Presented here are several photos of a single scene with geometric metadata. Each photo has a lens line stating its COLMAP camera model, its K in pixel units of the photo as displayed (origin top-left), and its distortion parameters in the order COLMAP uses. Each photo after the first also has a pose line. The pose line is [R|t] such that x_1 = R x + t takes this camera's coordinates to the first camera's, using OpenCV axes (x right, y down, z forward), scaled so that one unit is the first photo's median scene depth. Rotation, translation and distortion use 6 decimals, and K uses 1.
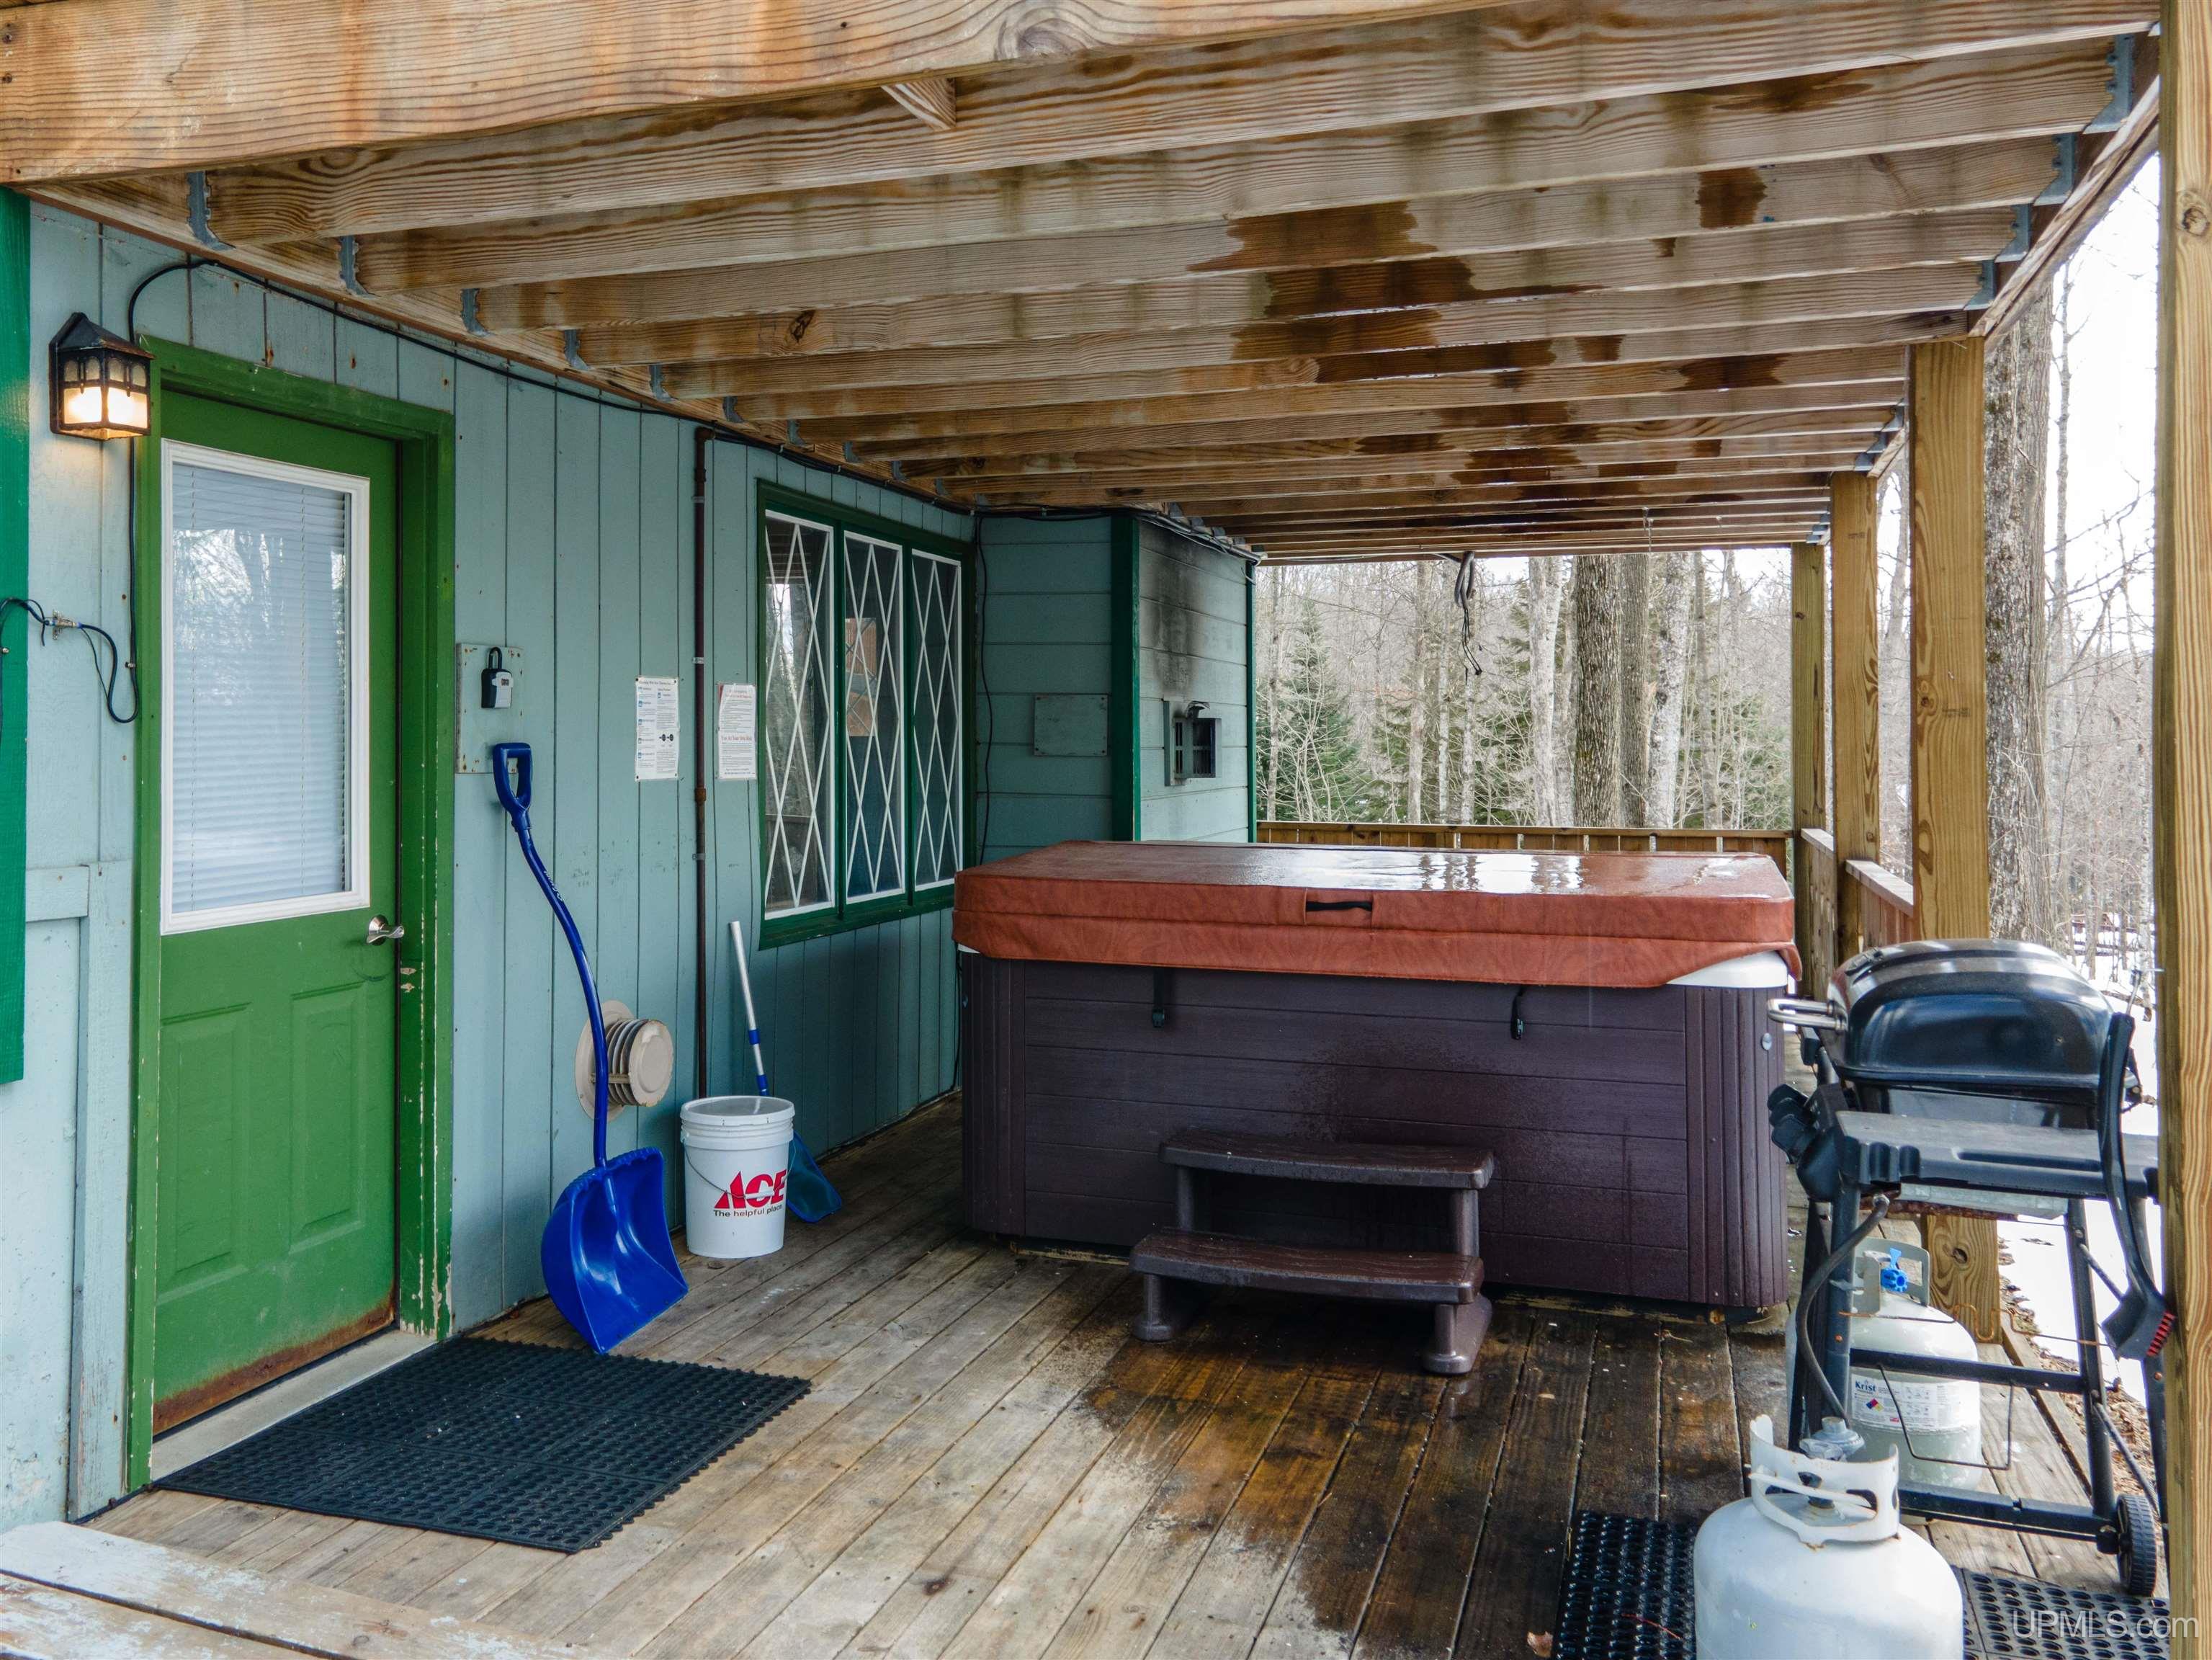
lens RADIAL K [[1869.2, 0, 1017.5], [0, 1869.2, 713.1], [0, 0, 1]] dist [0.063445, -0.000955]
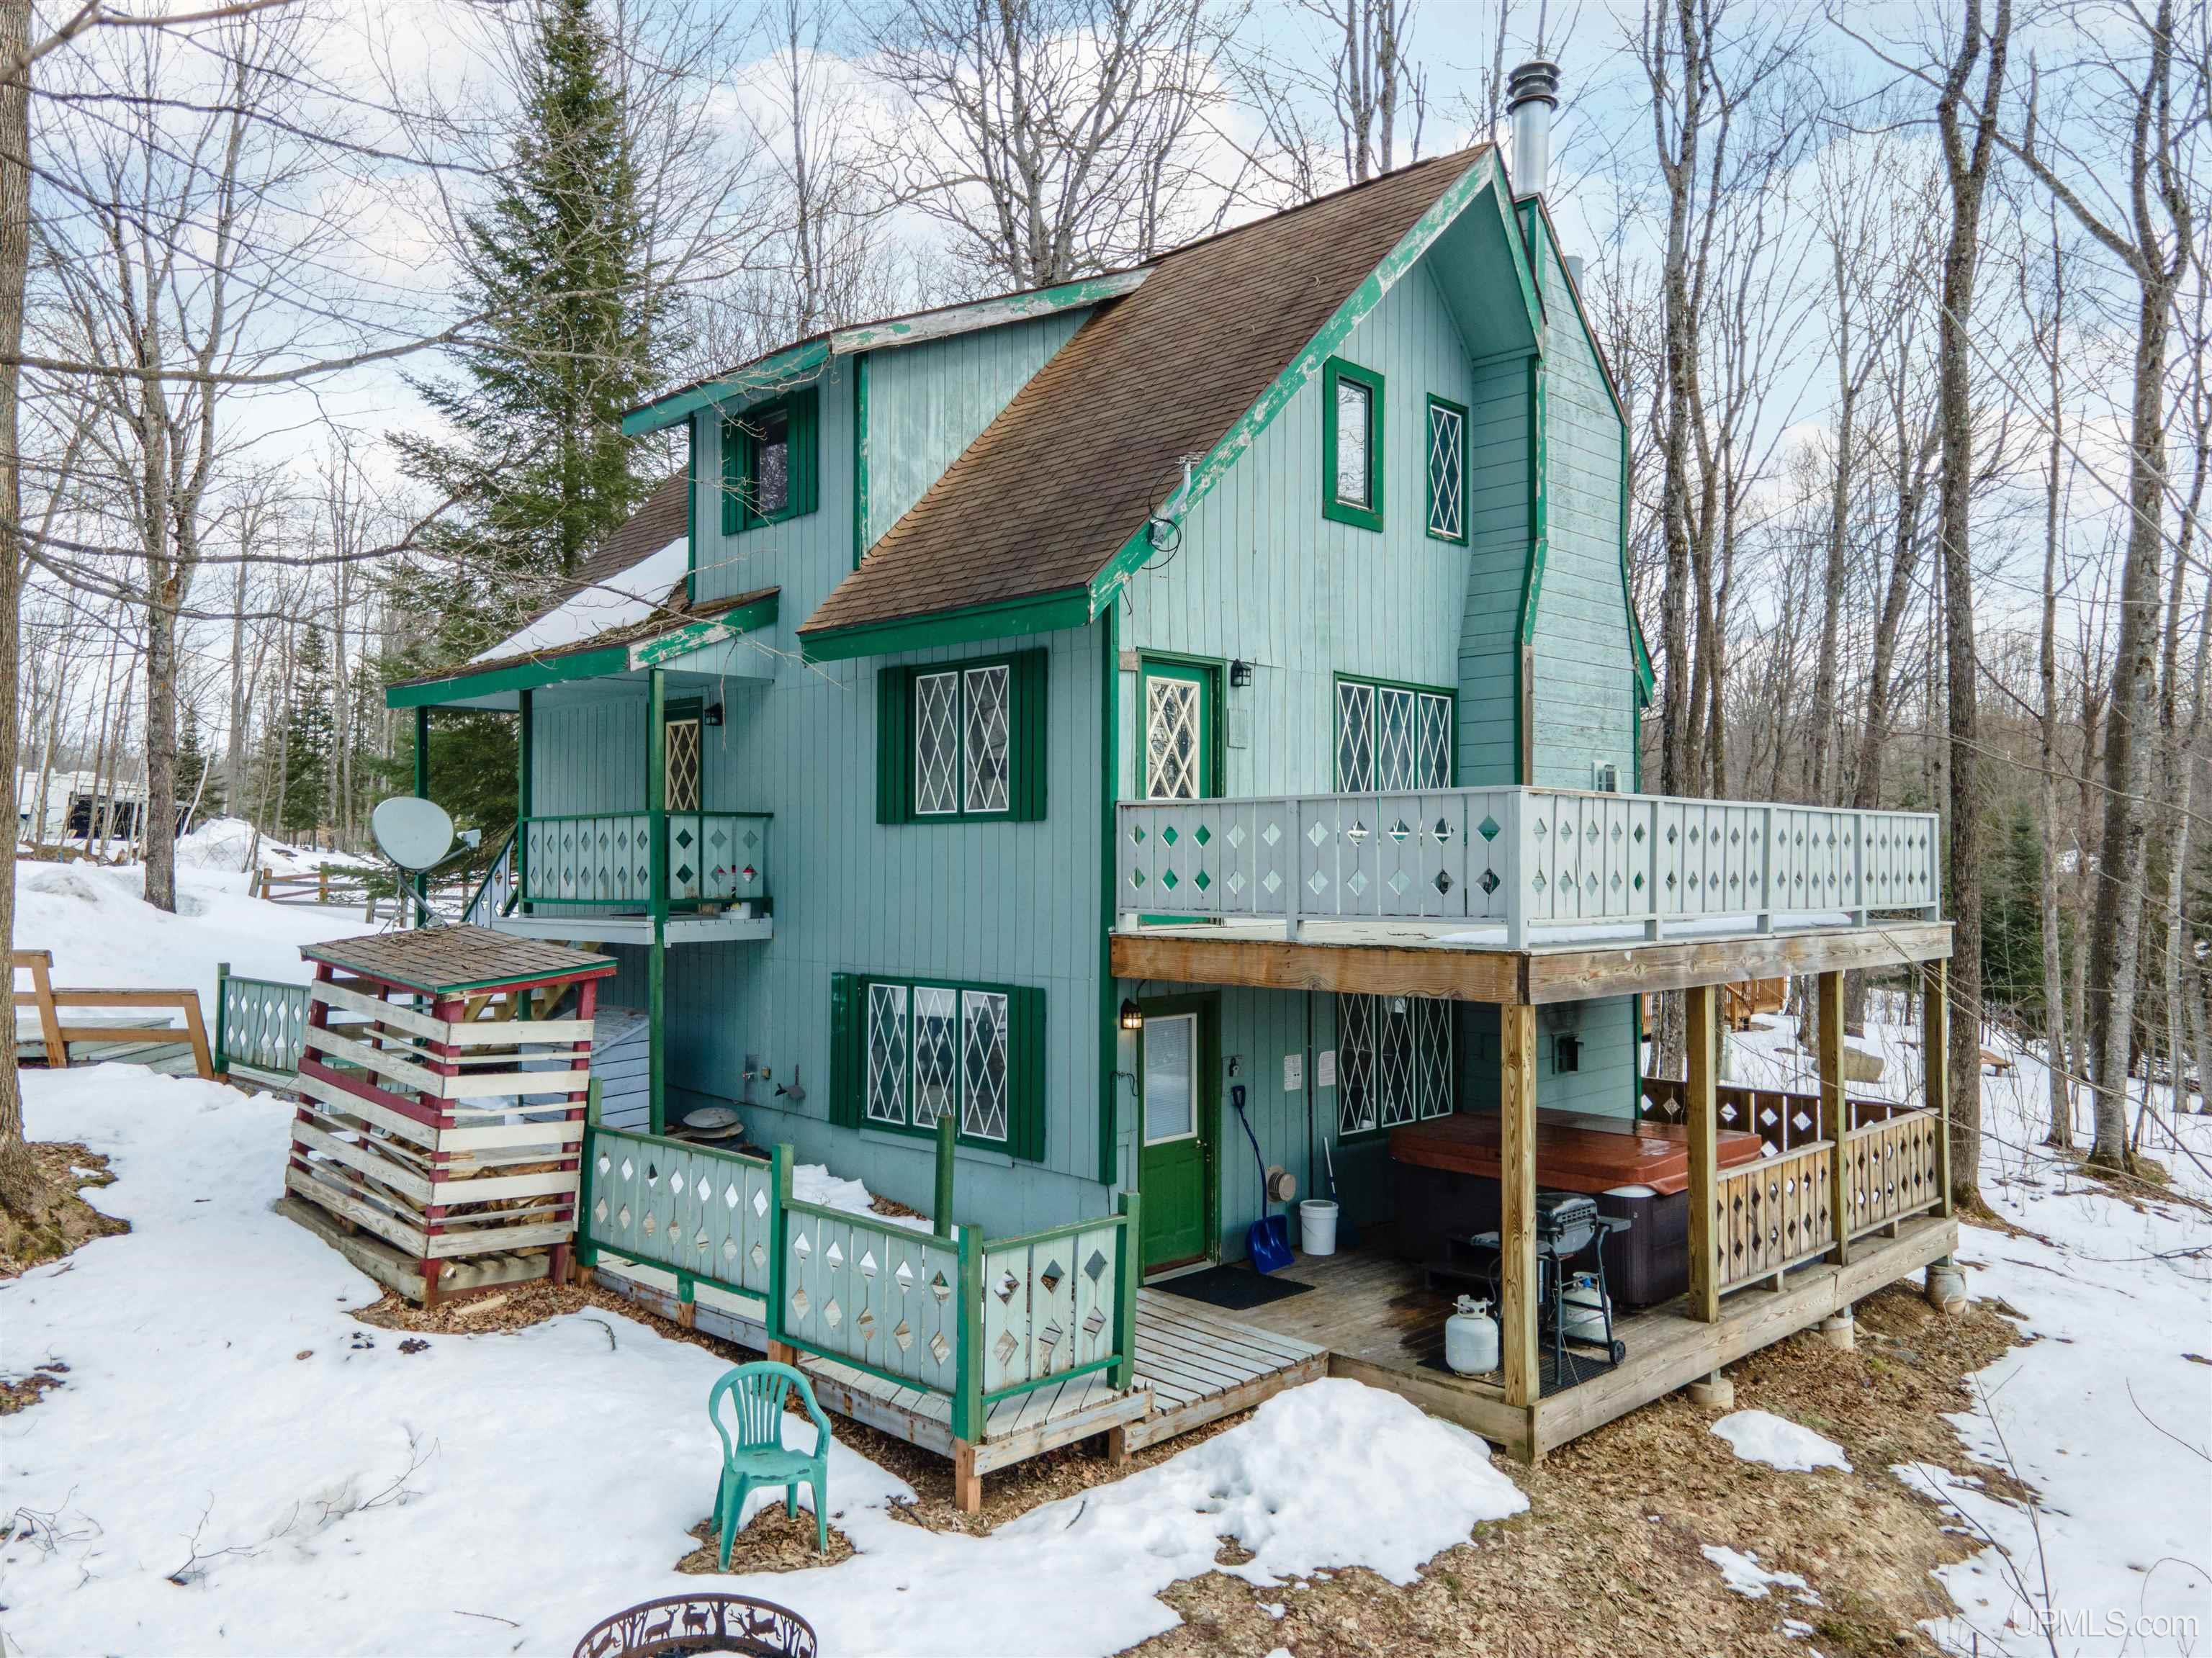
lens RADIAL K [[1629.0, 0, 1106.0], [0, 1629.0, 829.0], [0, 0, 1]] dist [0.043627, -0.006669]
pose [[0.907100, -0.006154, -0.420871, 0.732941], [0.004495, 0.999978, -0.004933, -0.427547], [0.420892, 0.002583, 0.907107, -1.706208]]
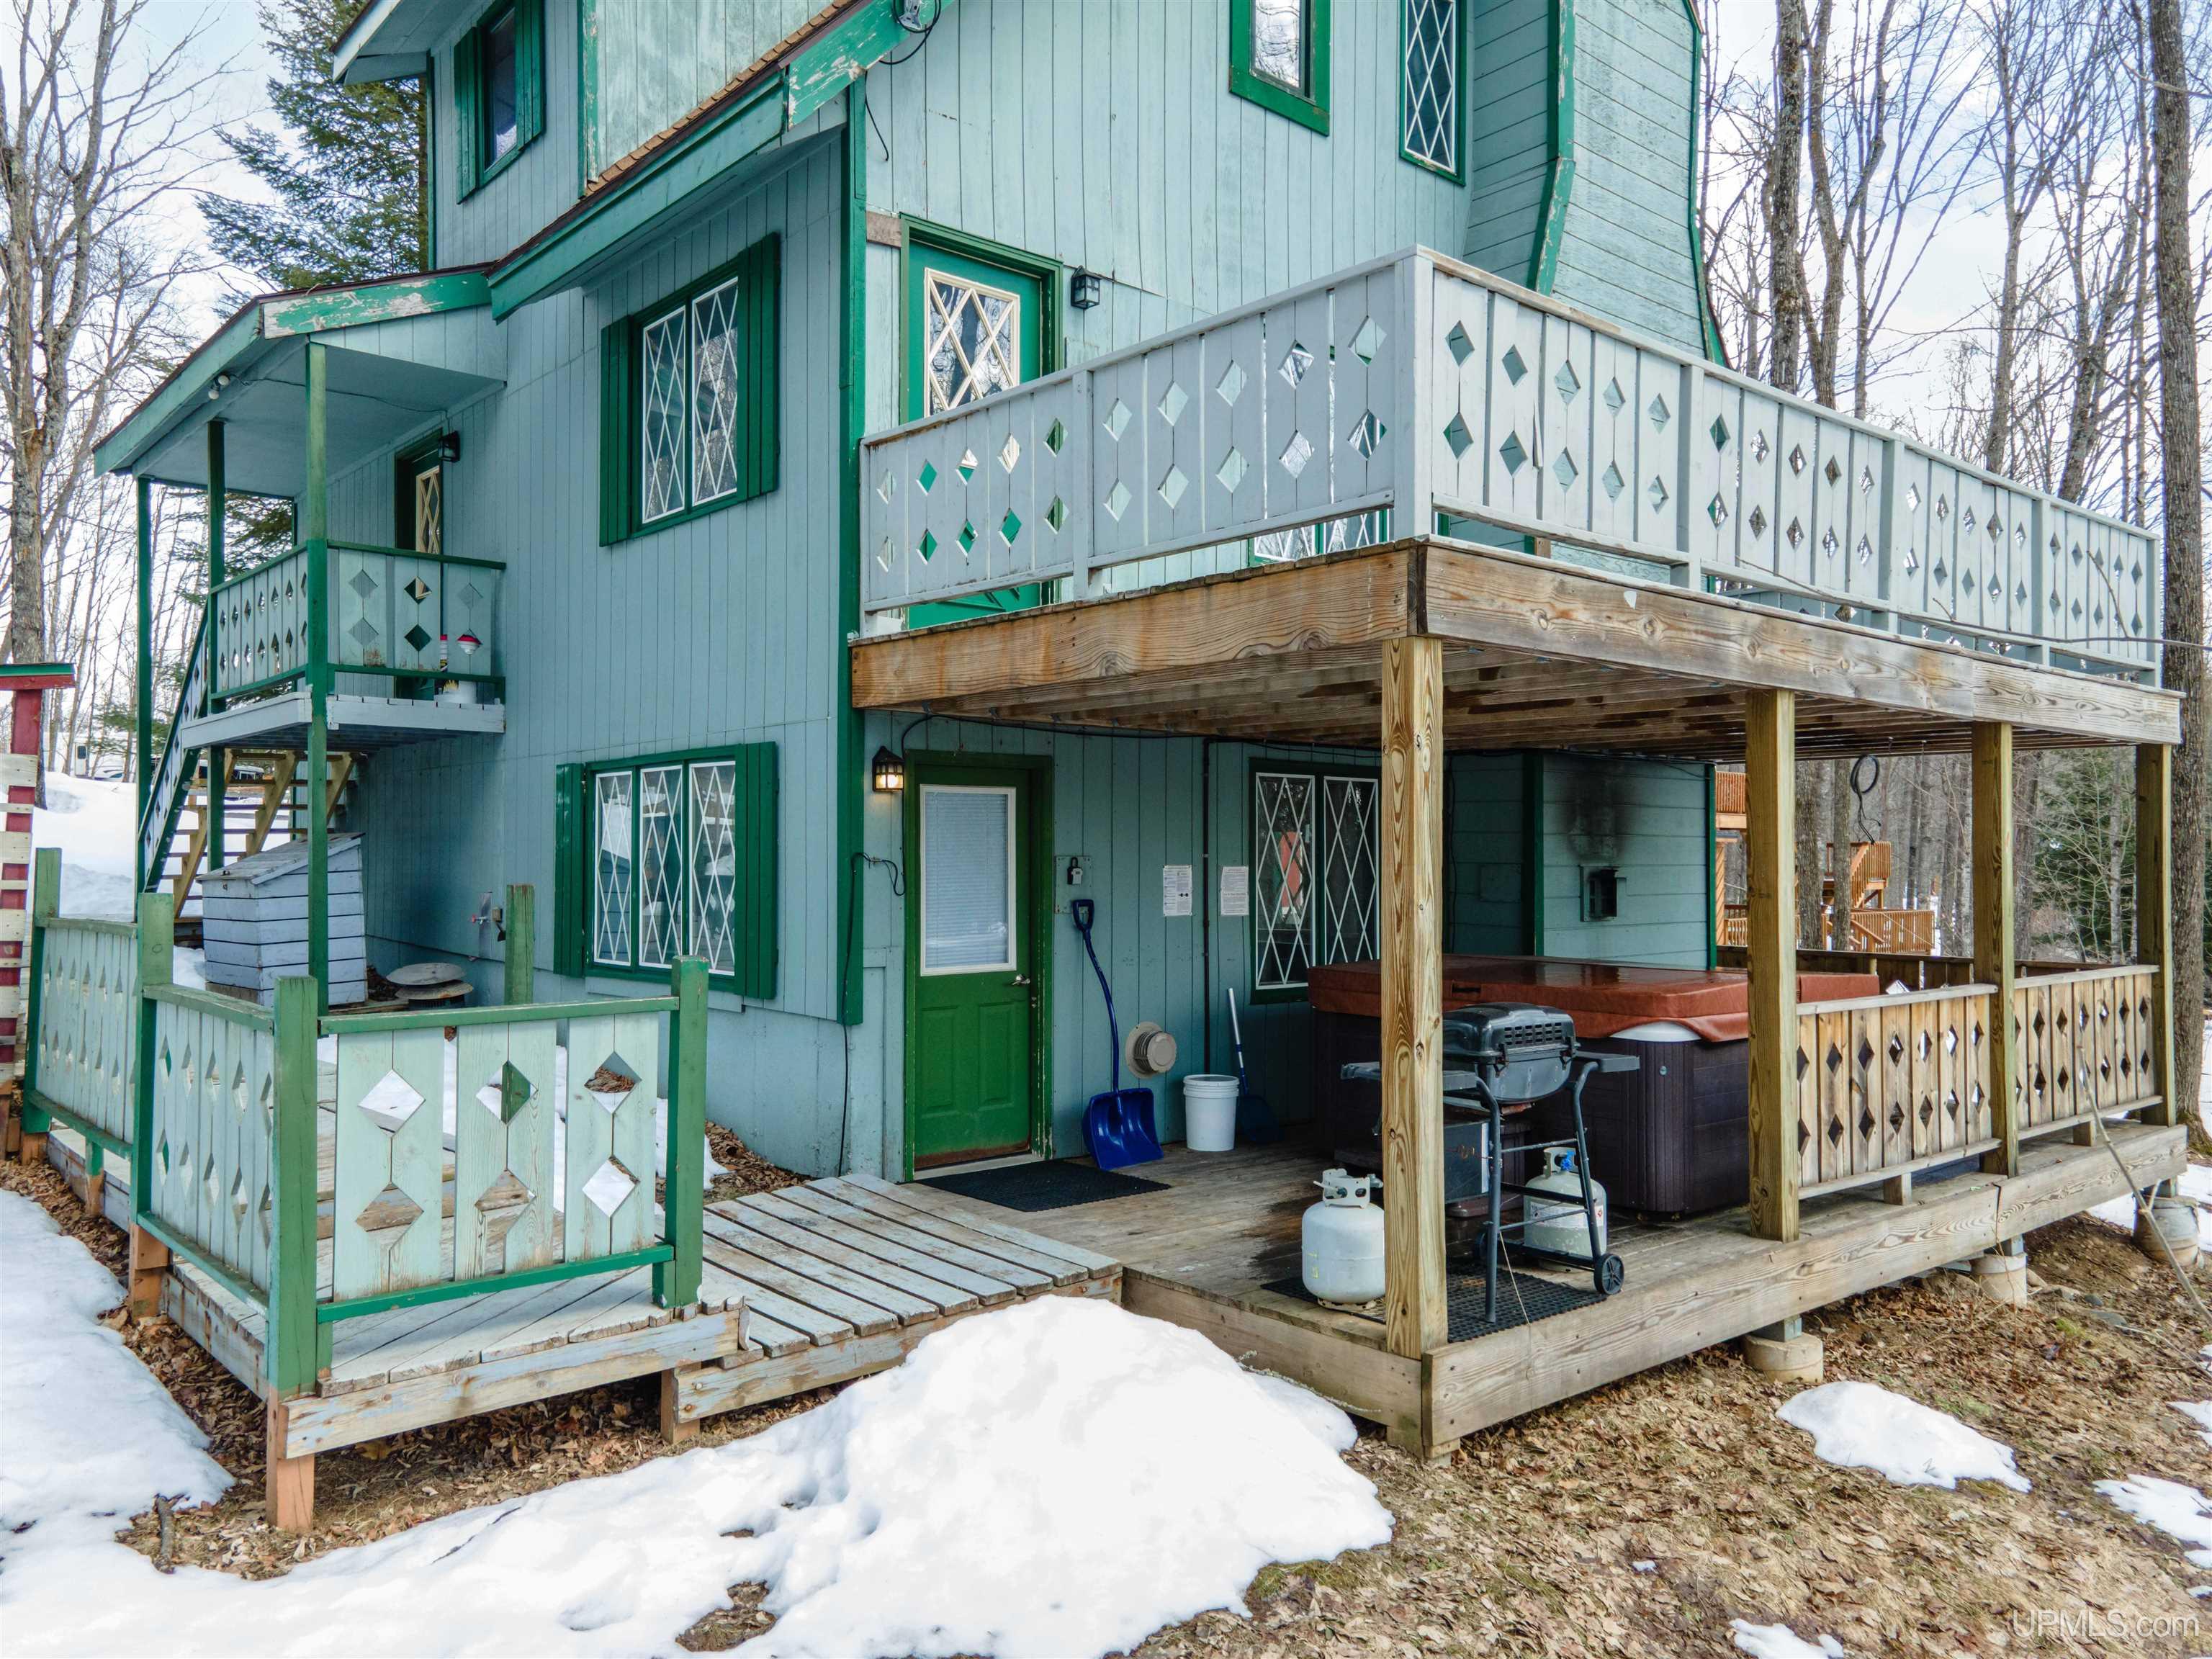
lens RADIAL K [[1629.2, 0, 1106.0], [0, 1629.2, 829.5], [0, 0, 1]] dist [0.043627, -0.006669]
pose [[0.872506, -0.007296, -0.488550, 0.708949], [0.005753, 0.999973, -0.004660, -0.058923], [0.488570, 0.001255, 0.872524, -0.678129]]
